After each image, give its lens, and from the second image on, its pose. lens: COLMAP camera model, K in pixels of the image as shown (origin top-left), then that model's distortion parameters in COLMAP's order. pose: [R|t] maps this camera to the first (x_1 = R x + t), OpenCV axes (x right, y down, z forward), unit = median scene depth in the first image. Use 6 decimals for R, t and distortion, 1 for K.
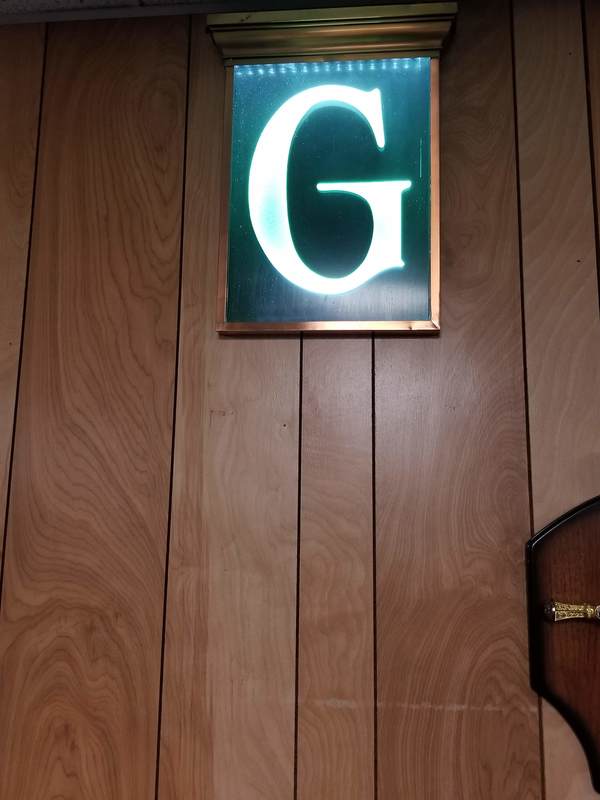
lens RADIAL K [[787.9, 0, 300.0], [0, 787.9, 400.0], [0, 0, 1]] dist [0.105734, -0.233049]
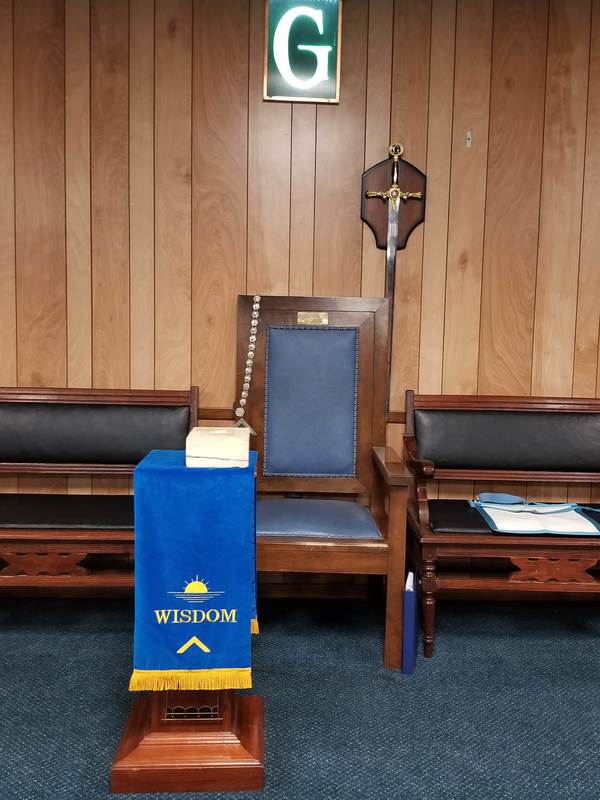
lens RADIAL K [[790.2, 0, 319.5], [0, 790.2, 391.4], [0, 0, 1]] dist [0.120816, -0.295900]
pose [[0.991893, -0.000297, 0.127073, -0.276388], [-0.033061, 0.964956, 0.260320, 0.179294], [-0.122697, -0.262411, 0.957124, -2.142977]]
